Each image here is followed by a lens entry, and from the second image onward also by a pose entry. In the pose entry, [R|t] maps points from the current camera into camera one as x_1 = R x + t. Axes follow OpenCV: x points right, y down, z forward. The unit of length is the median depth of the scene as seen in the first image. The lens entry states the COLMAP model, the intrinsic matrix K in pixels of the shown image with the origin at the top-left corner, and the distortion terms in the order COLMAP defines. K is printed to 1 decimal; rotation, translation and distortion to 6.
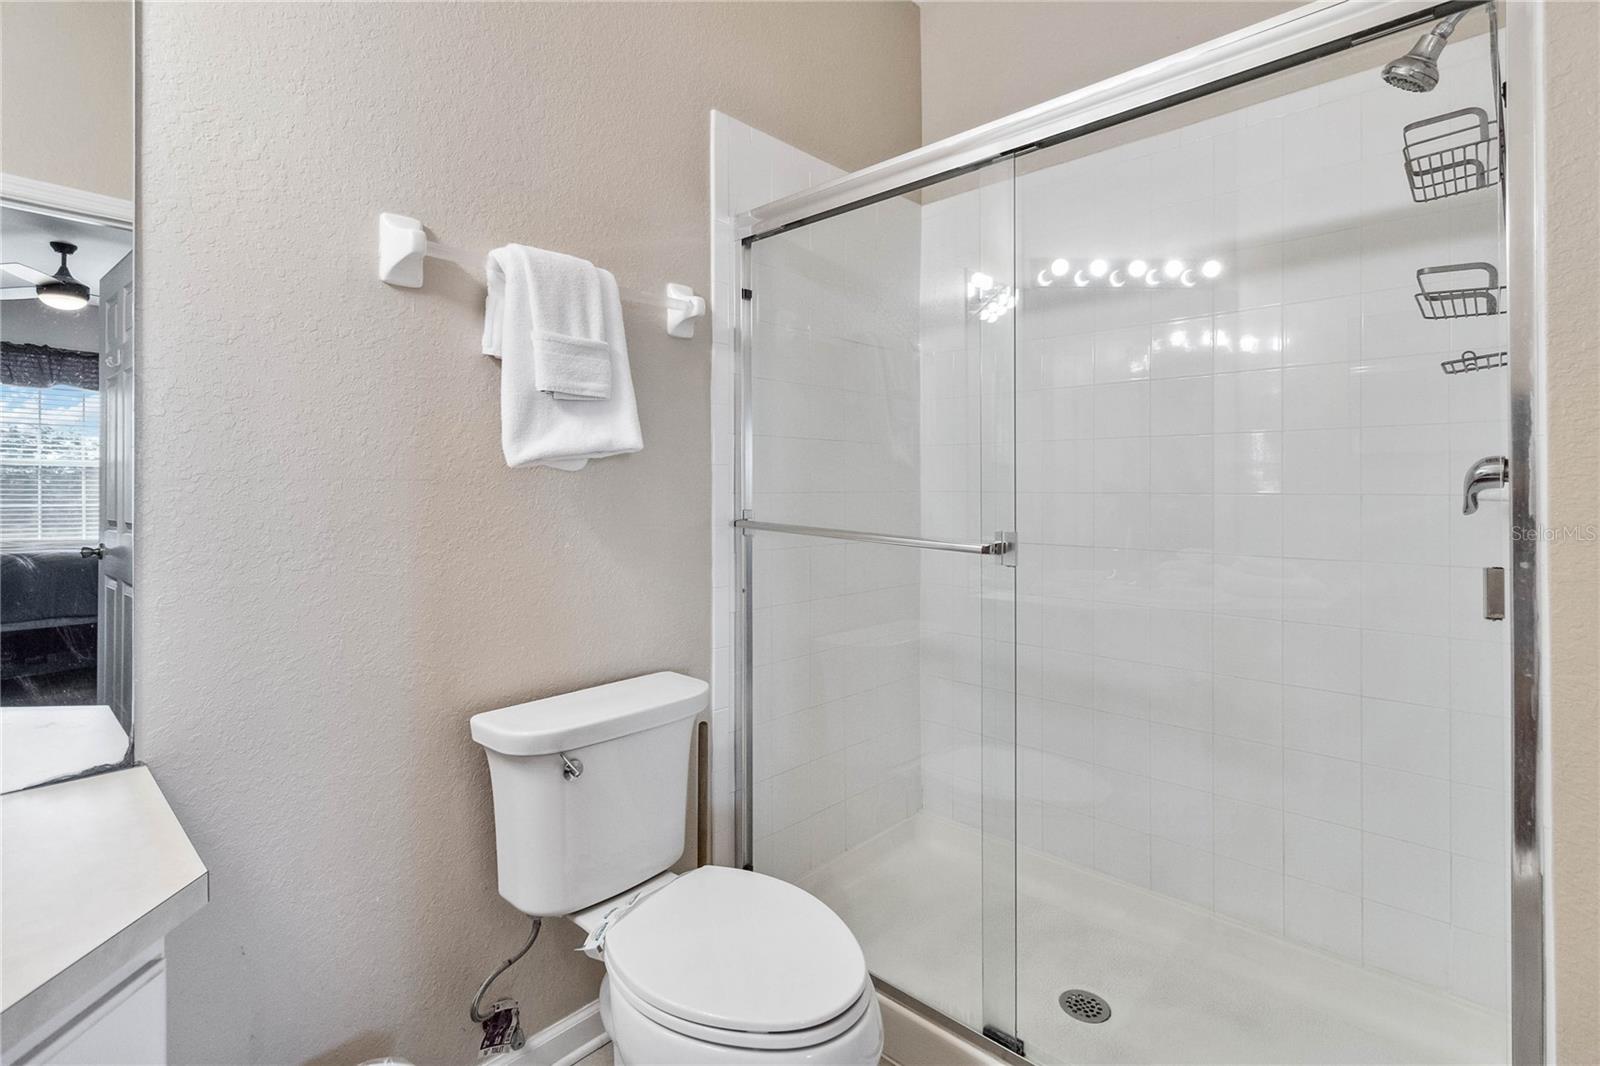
lens RADIAL K [[749.7, 0, 801.9], [0, 749.7, 486.0], [0, 0, 1]] dist [-0.001236, 0.002476]
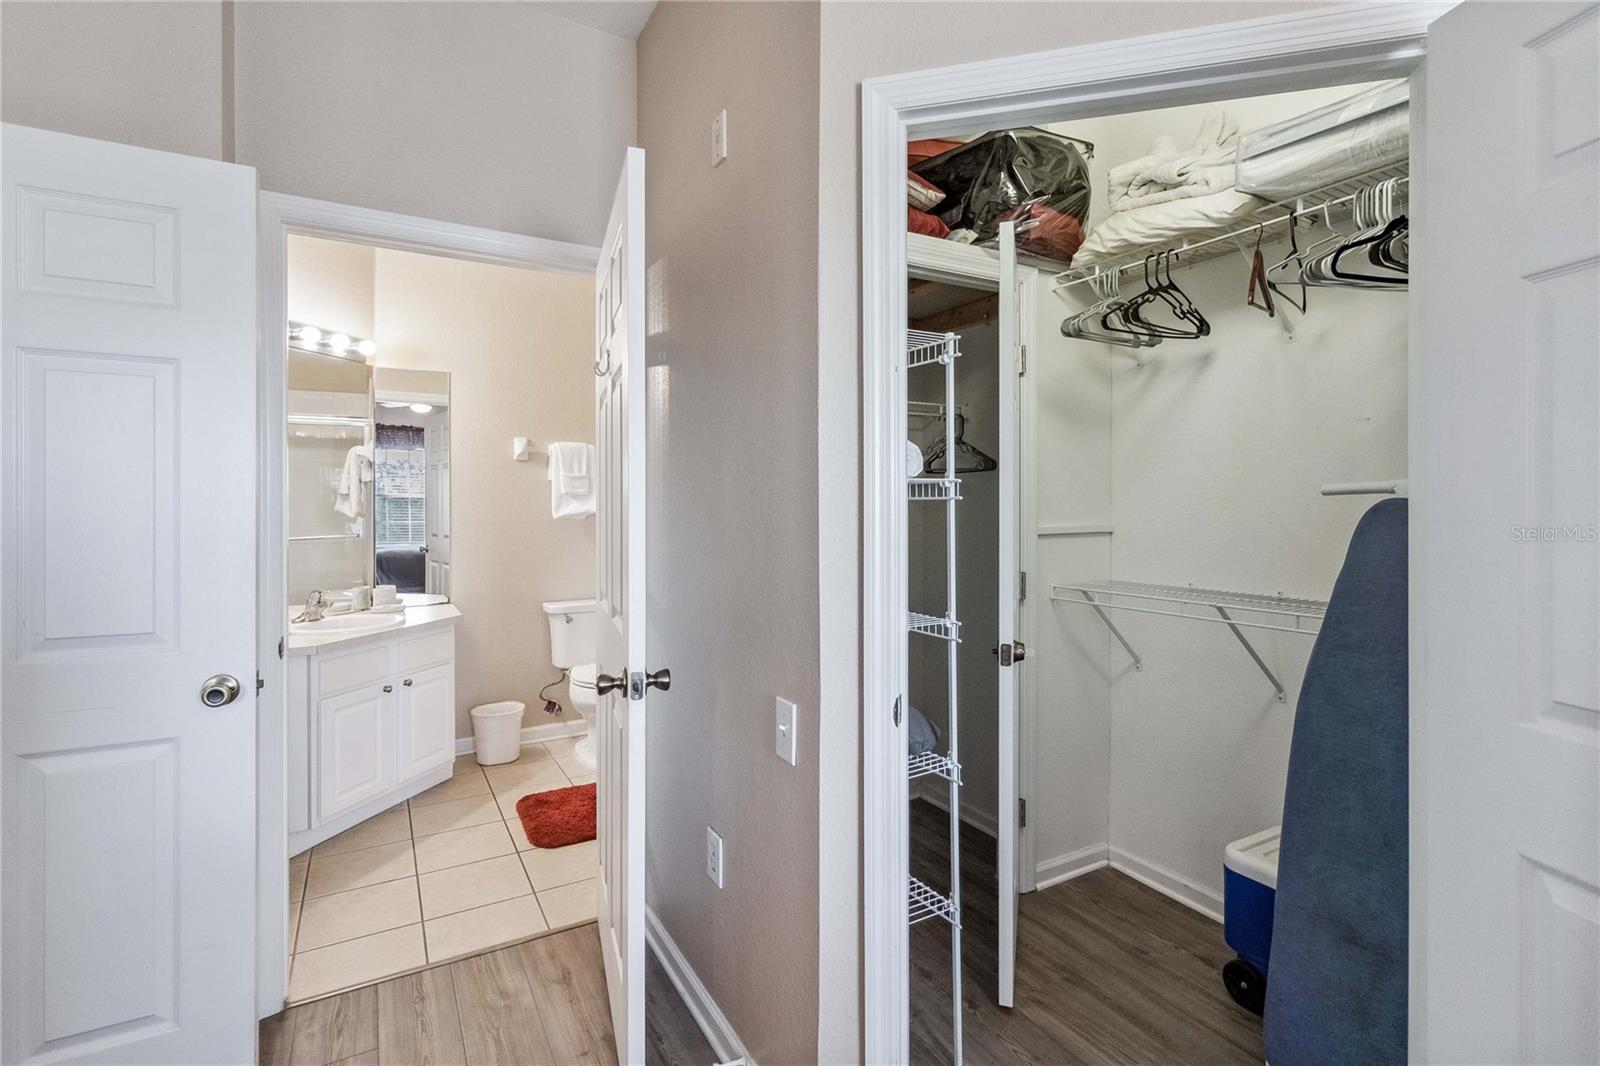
lens RADIAL K [[749.7, 0, 799.8], [0, 749.7, 515.0], [0, 0, 1]] dist [-0.001236, 0.002476]
pose [[0.953783, 0.000329, -0.300496, 1.365444], [0.003803, 0.999906, 0.013166, -0.075306], [0.300472, -0.013700, 0.953692, -1.465386]]
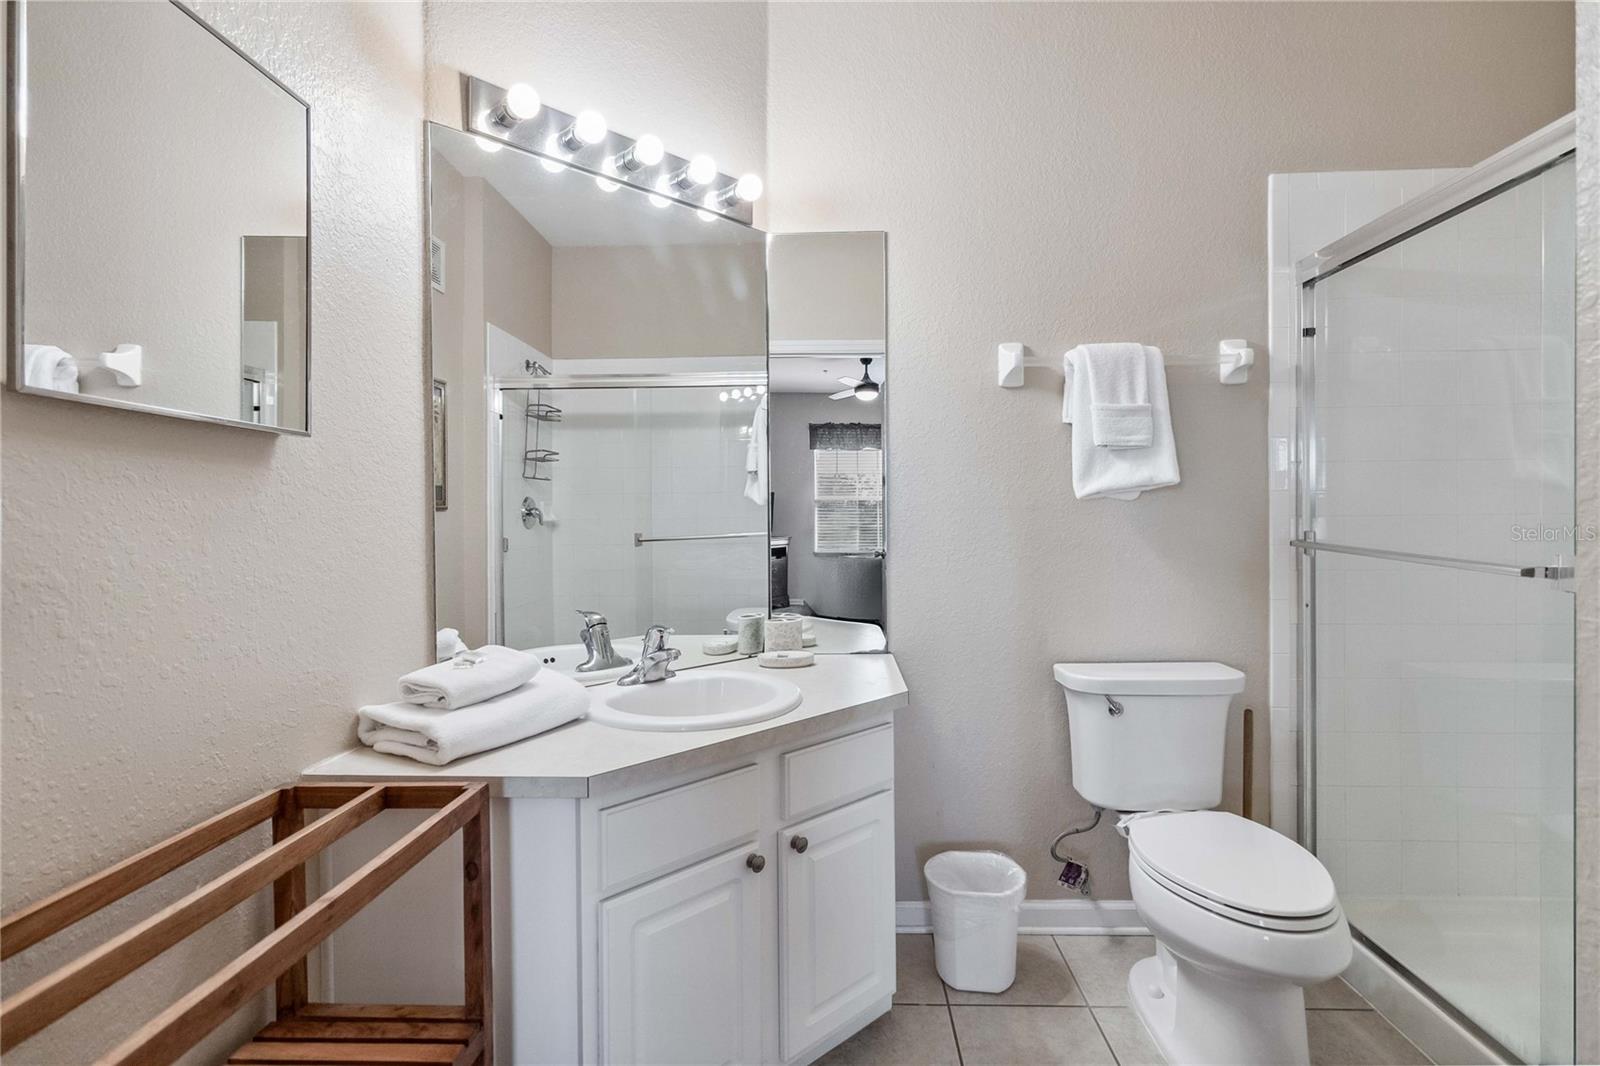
lens RADIAL K [[749.7, 0, 808.4], [0, 749.7, 522.4], [0, 0, 1]] dist [-0.001236, 0.002476]
pose [[0.652201, 0.000991, -0.758045, 0.364910], [0.011256, 0.999876, 0.010991, -0.001558], [0.757962, -0.015701, 0.652110, -0.344344]]
